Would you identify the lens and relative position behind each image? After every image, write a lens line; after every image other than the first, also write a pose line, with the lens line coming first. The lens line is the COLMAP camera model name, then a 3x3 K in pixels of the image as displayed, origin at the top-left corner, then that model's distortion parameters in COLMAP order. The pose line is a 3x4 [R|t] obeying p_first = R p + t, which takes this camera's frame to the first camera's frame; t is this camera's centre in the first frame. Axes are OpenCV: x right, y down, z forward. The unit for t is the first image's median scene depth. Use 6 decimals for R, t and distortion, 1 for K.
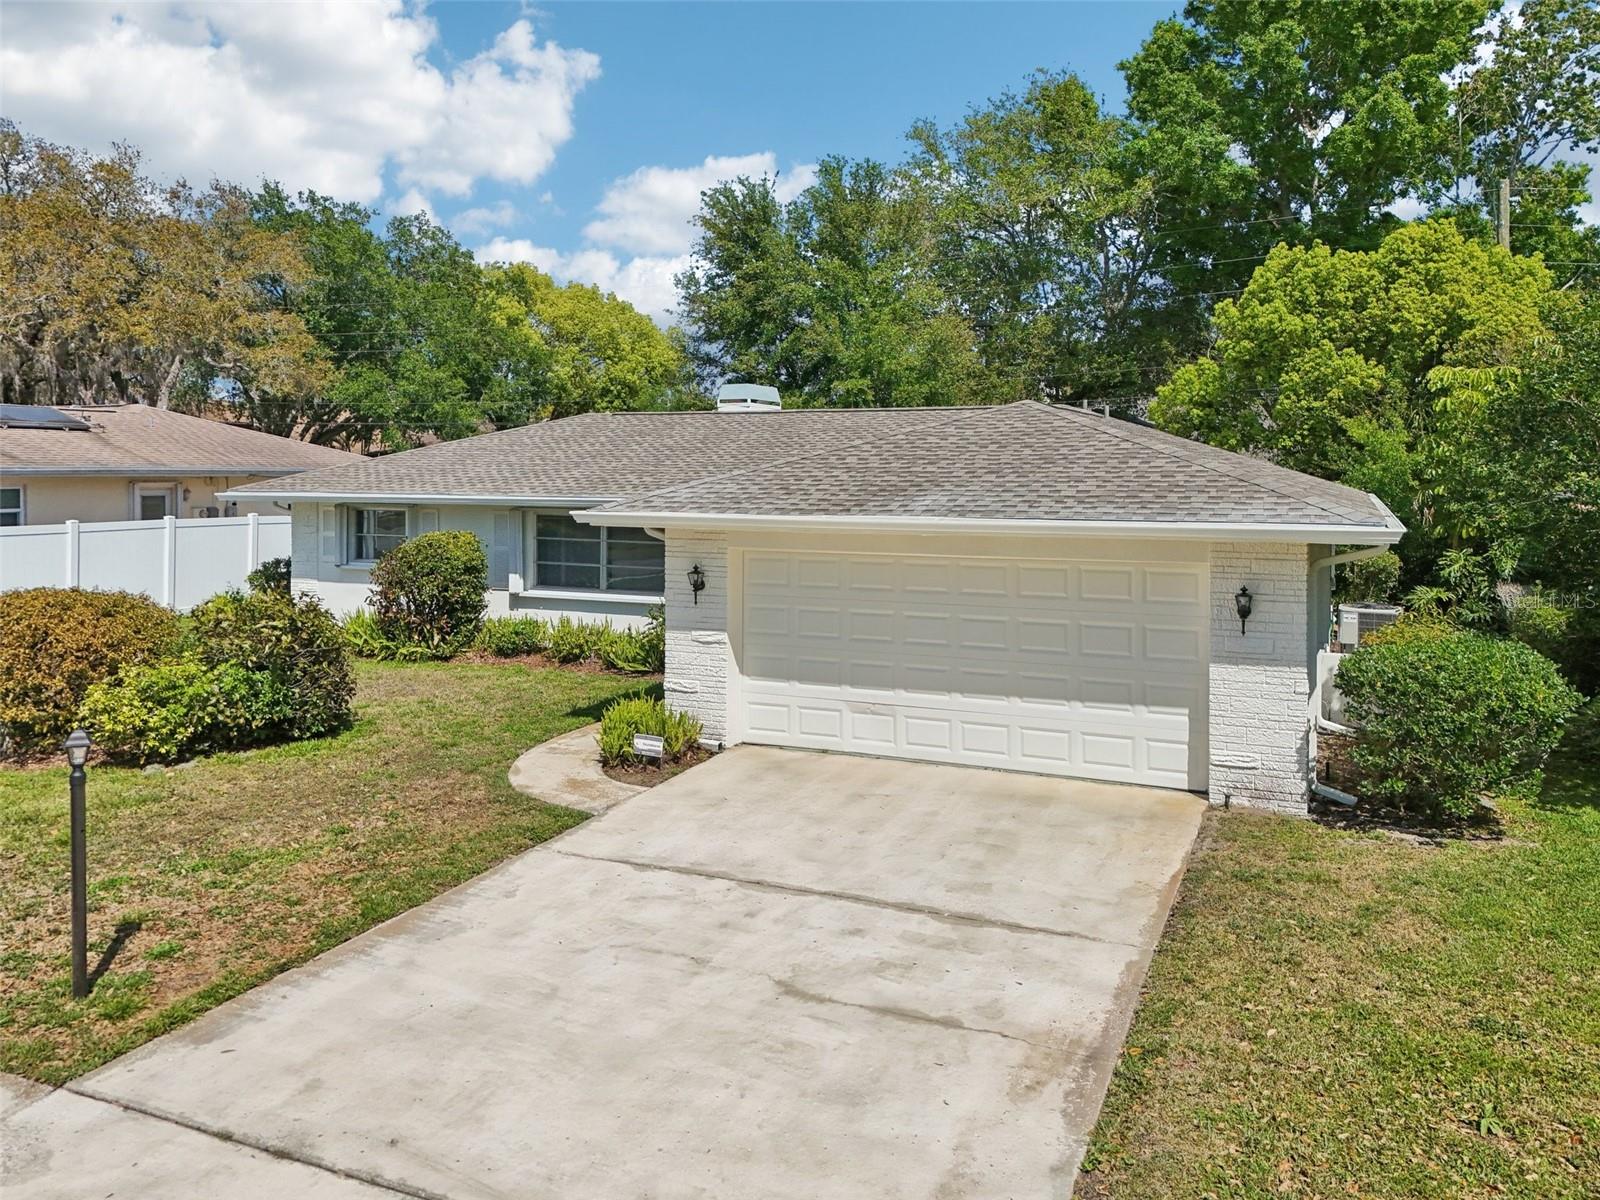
lens RADIAL K [[1194.5, 0, 793.3], [0, 1194.5, 601.4], [0, 0, 1]] dist [0.044993, -0.019791]
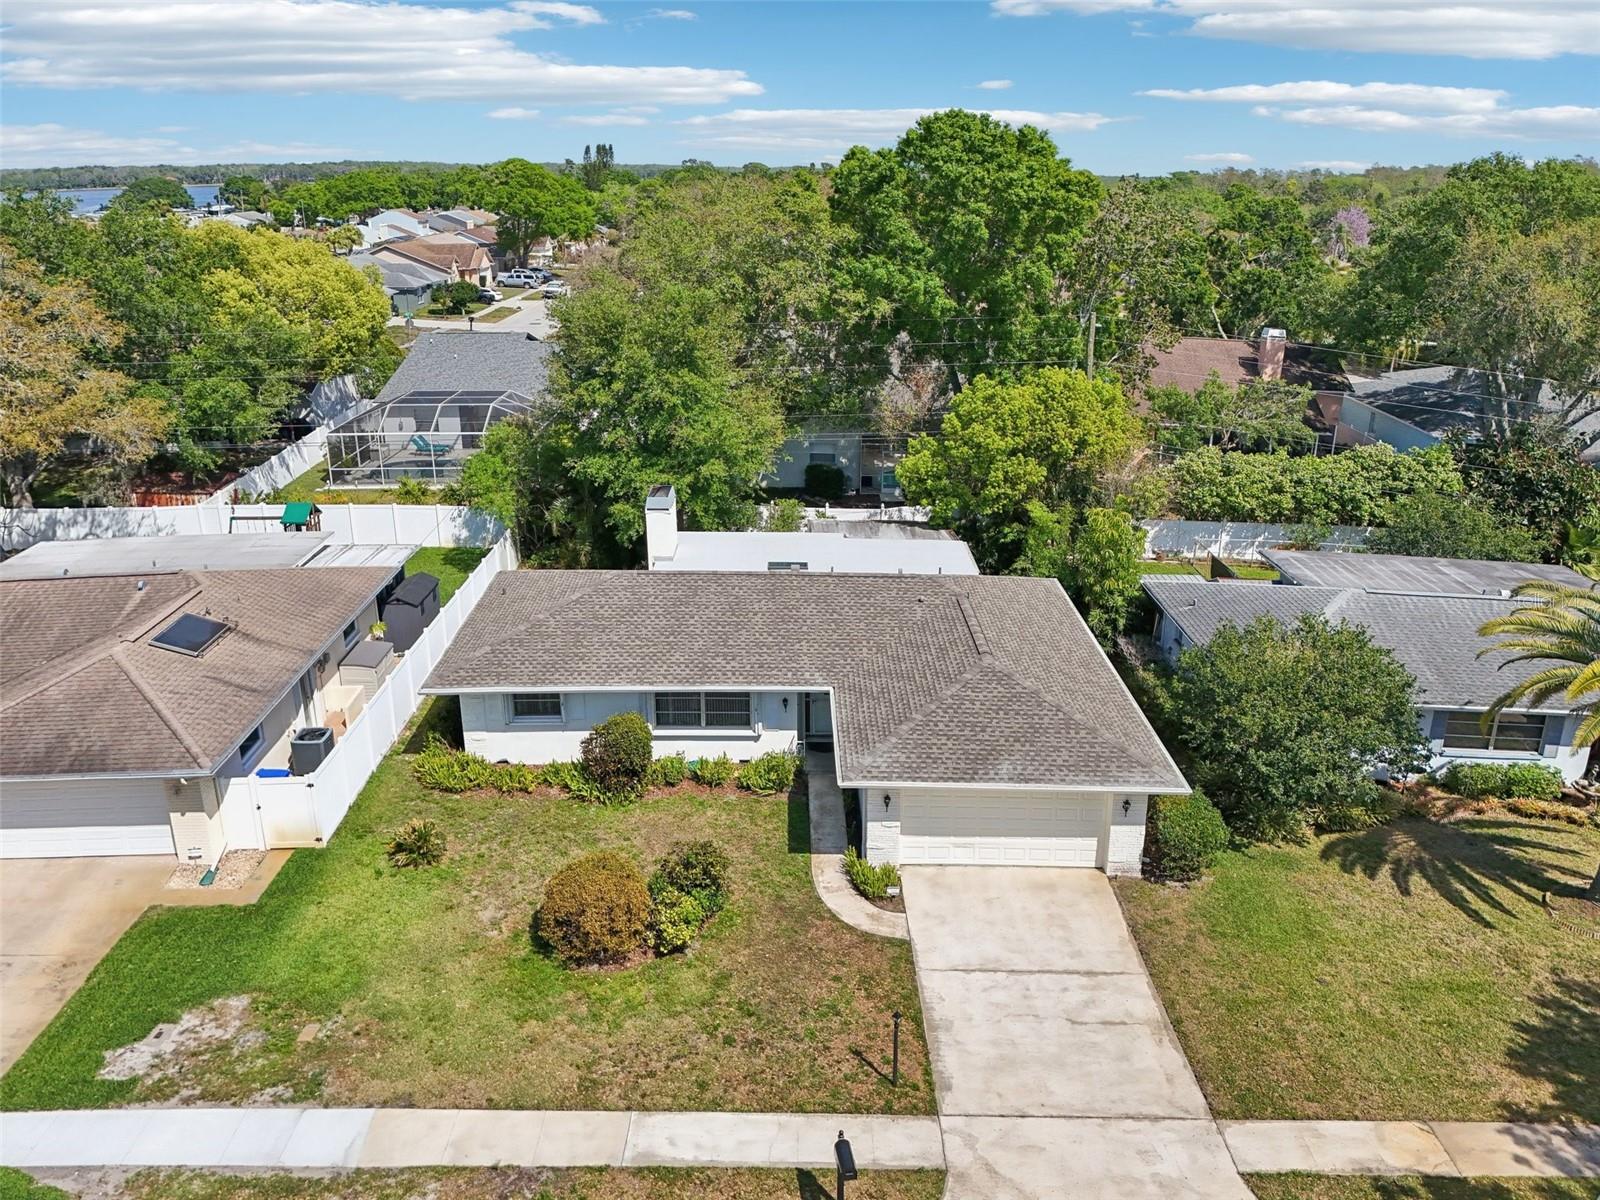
lens RADIAL K [[1194.5, 0, 784.4], [0, 1194.5, 577.3], [0, 0, 1]] dist [0.044993, -0.019791]
pose [[0.917420, -0.132926, 0.375061, -1.044165], [0.043452, 0.970384, 0.237628, -0.970486], [-0.395541, -0.201708, 0.896026, -0.810854]]
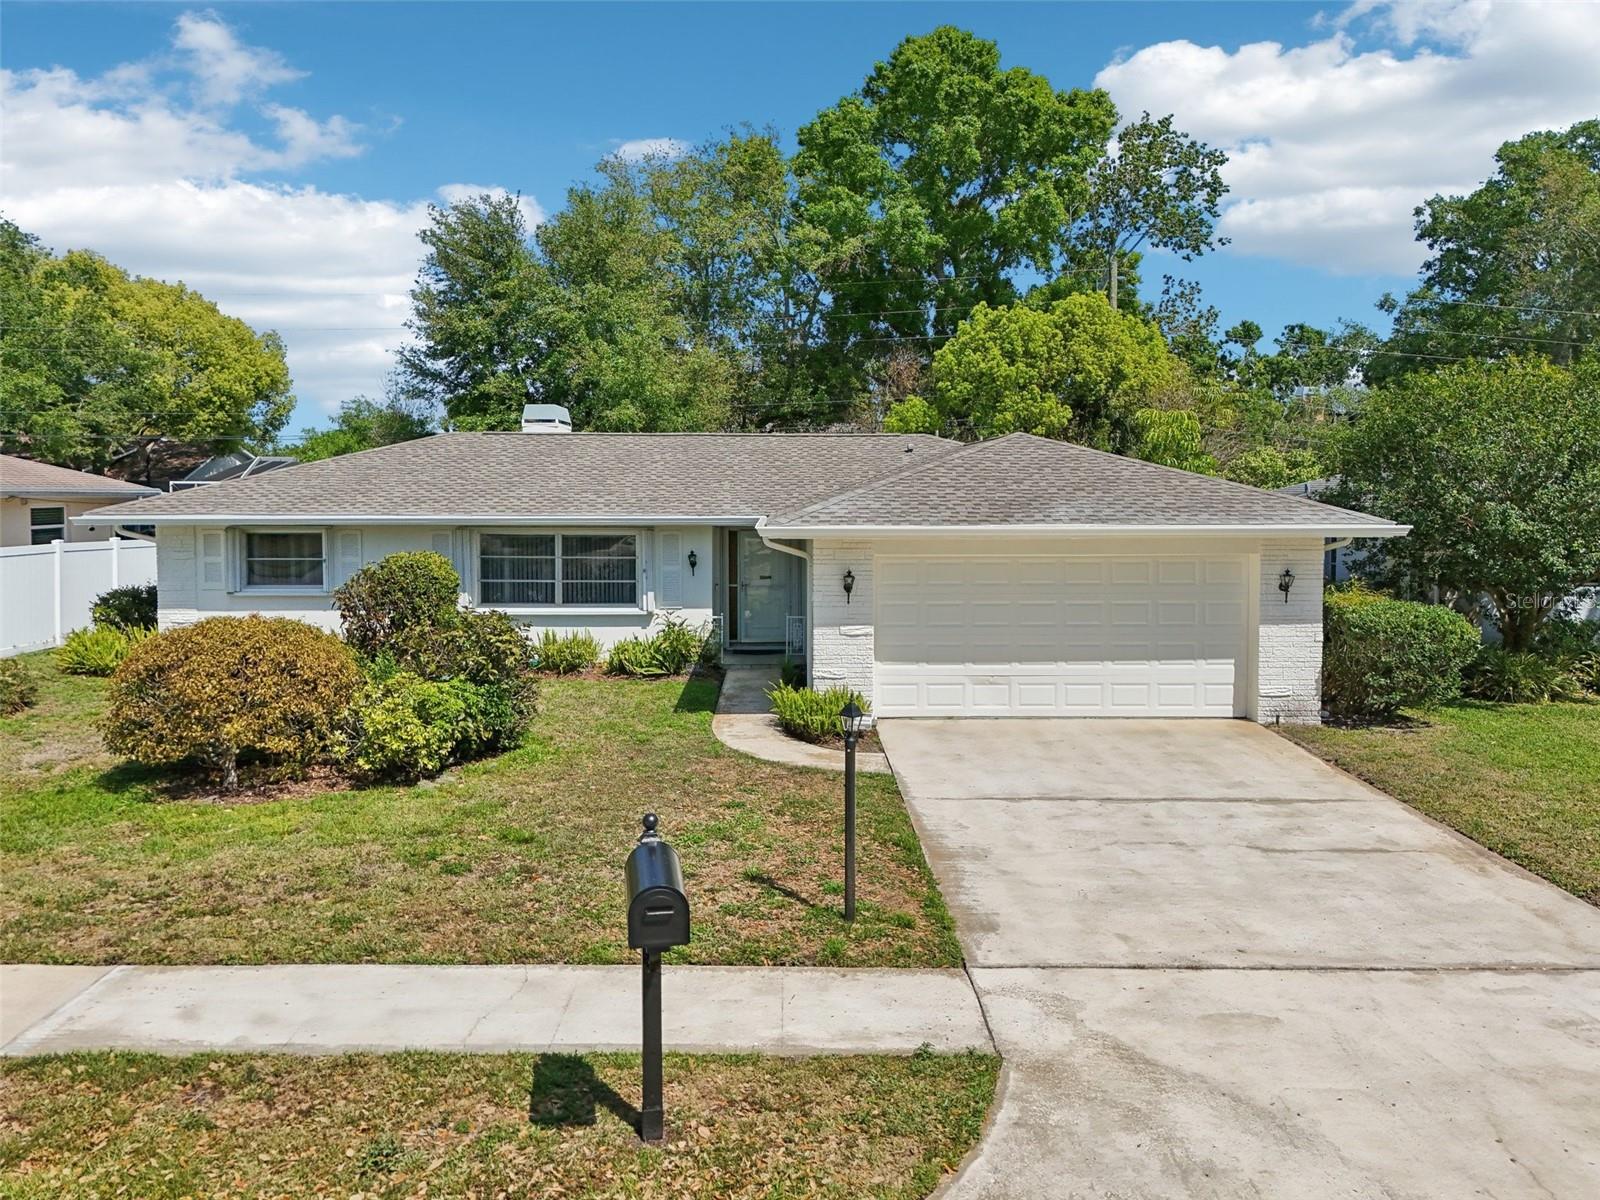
lens RADIAL K [[1194.5, 0, 802.5], [0, 1194.5, 587.2], [0, 0, 1]] dist [0.044993, -0.019791]
pose [[0.909413, -0.037841, 0.414169, -0.630260], [0.048453, 0.998711, -0.015143, 0.002601], [-0.413062, 0.033839, 0.910074, -0.054297]]
